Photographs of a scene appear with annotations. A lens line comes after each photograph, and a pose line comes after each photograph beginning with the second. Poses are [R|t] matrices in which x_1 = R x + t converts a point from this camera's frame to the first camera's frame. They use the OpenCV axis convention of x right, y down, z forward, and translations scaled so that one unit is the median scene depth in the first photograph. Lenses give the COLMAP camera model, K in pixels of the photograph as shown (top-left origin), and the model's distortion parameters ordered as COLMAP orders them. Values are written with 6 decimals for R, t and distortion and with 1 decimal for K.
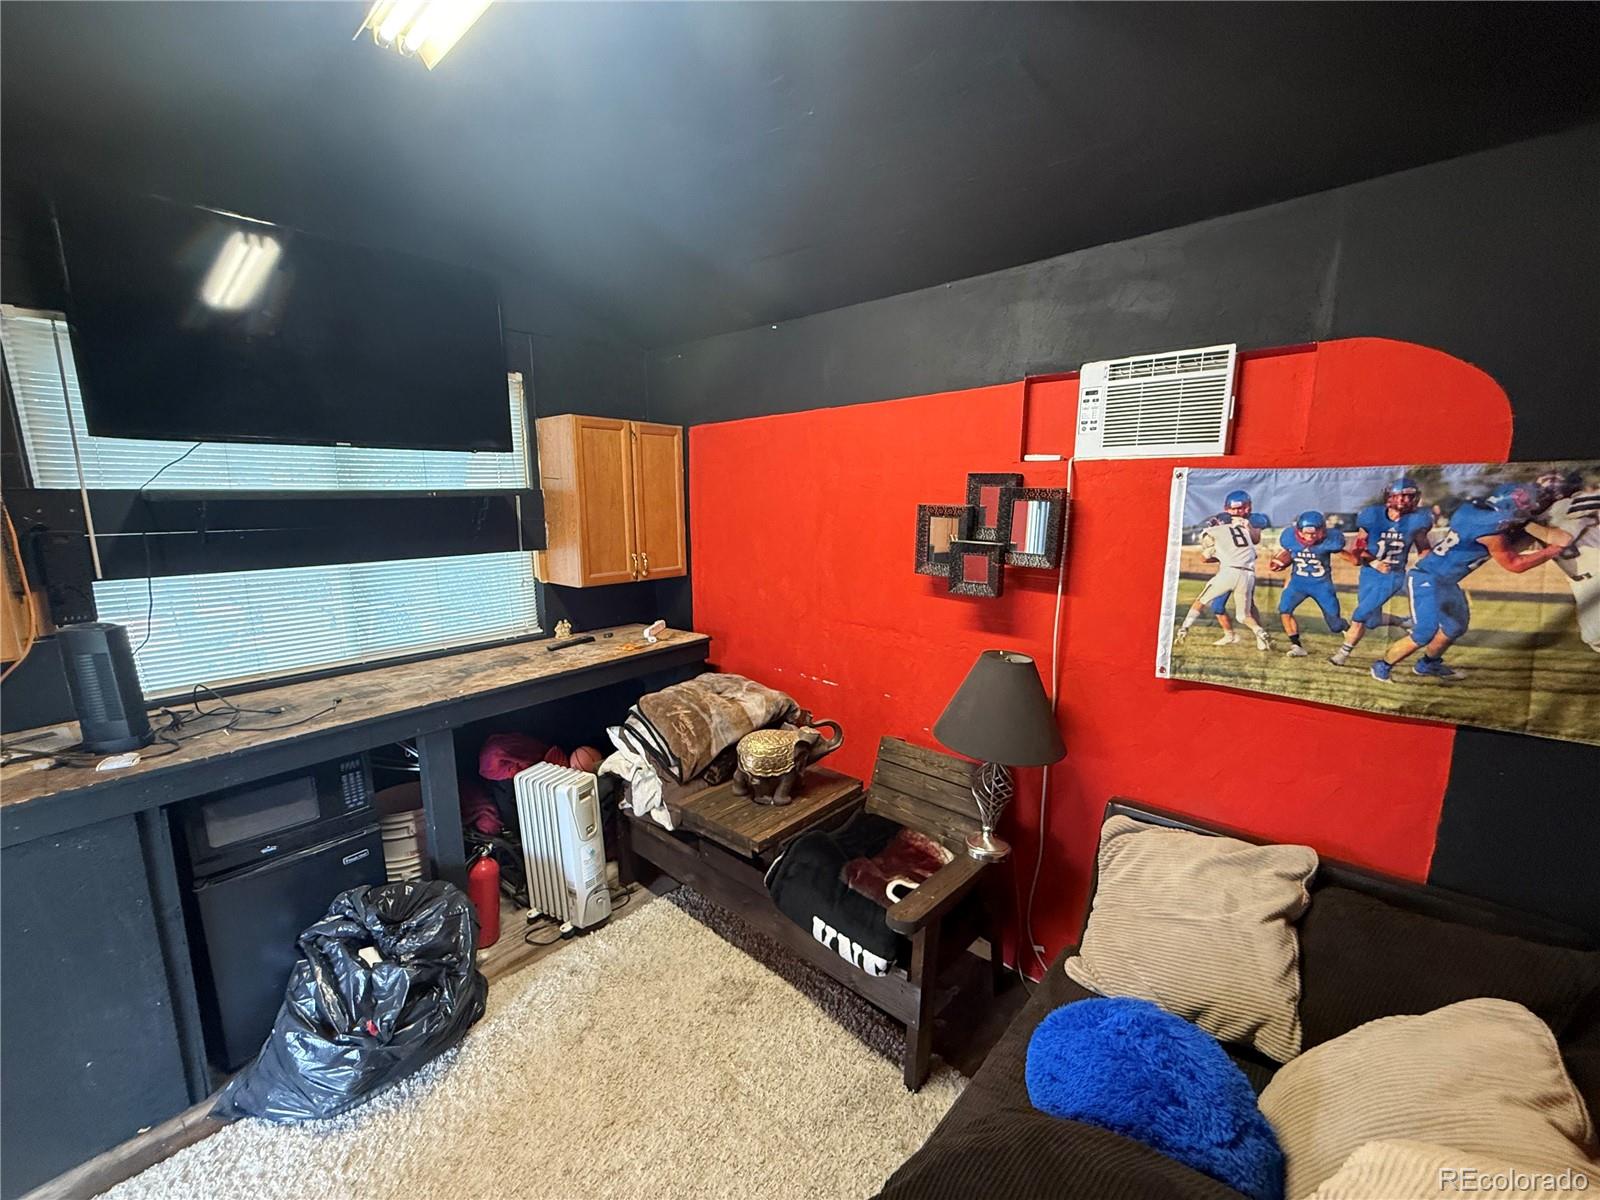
lens RADIAL K [[645.8, 0, 800.0], [0, 645.8, 600.0], [0, 0, 1]] dist [-0.000918, 0.000081]
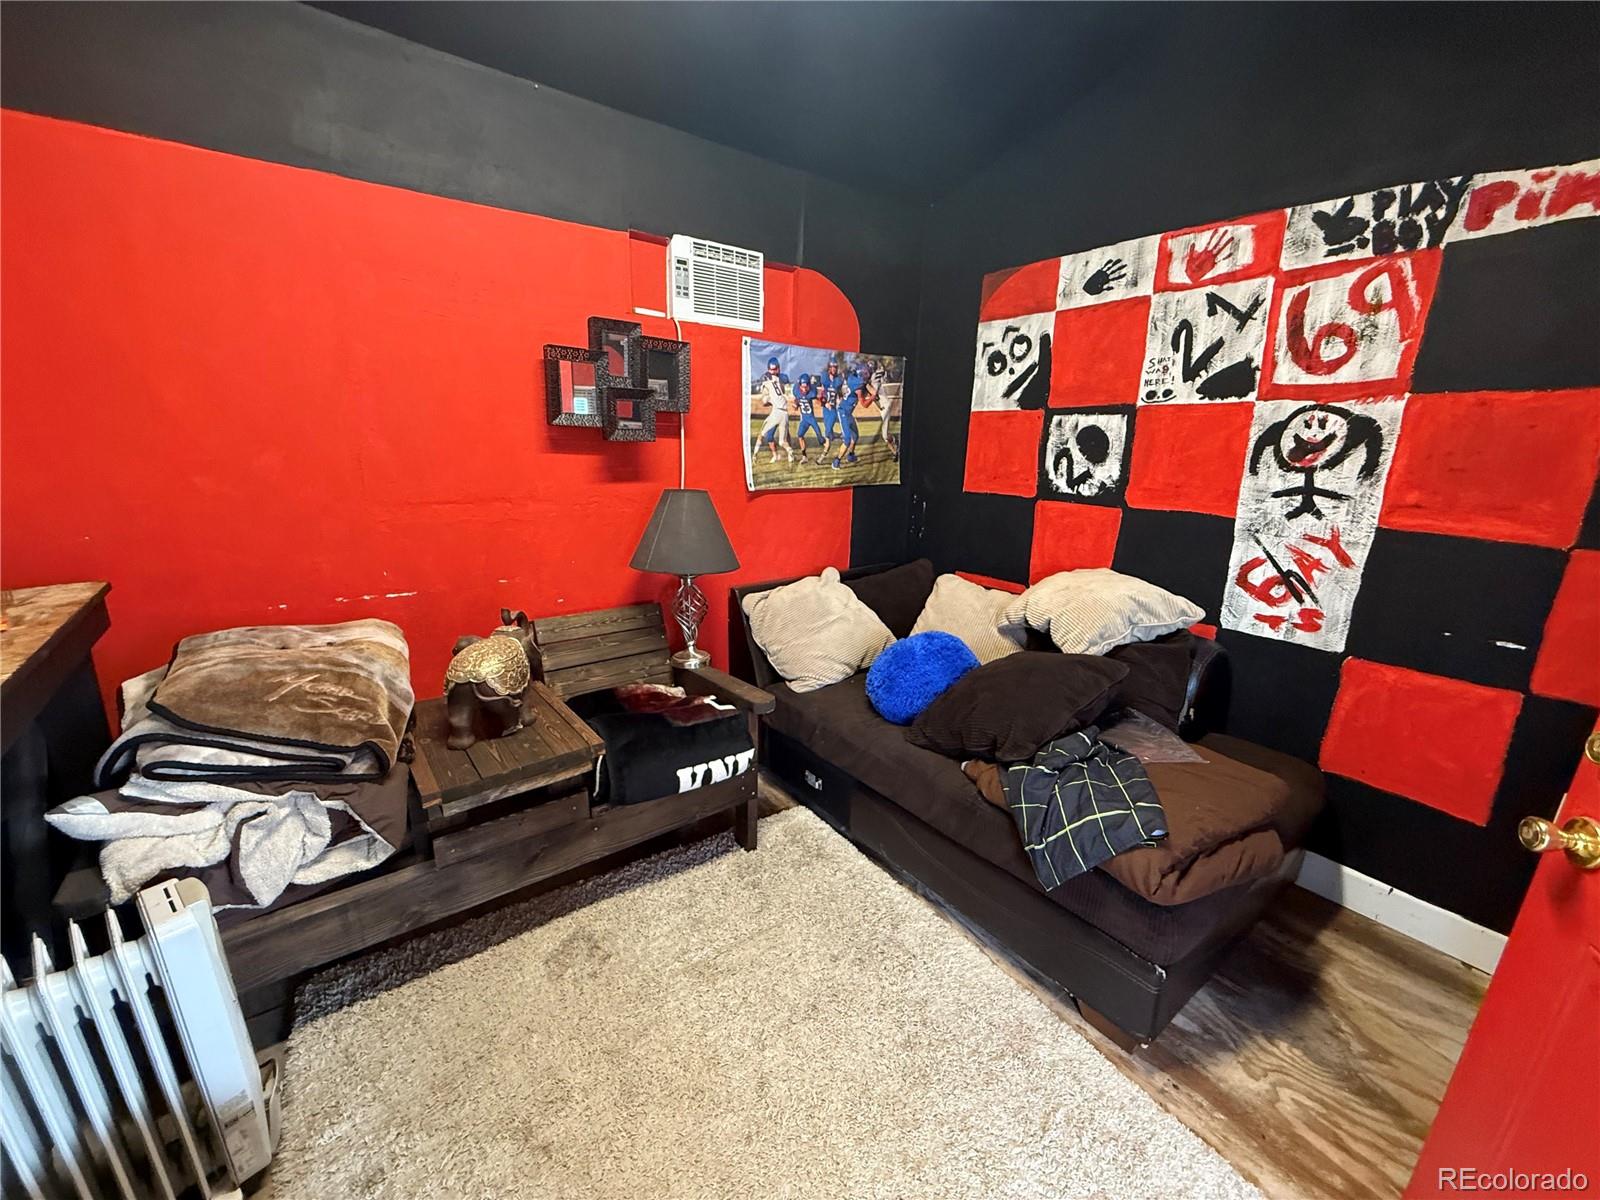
lens RADIAL K [[639.4, 0, 796.2], [0, 639.4, 600.9], [0, 0, 1]] dist [0.000028, 0.000669]
pose [[0.185830, -0.242074, 0.952296, -0.886443], [0.139141, 0.965894, 0.218379, 0.064637], [-0.972680, 0.091922, 0.213175, 0.665924]]
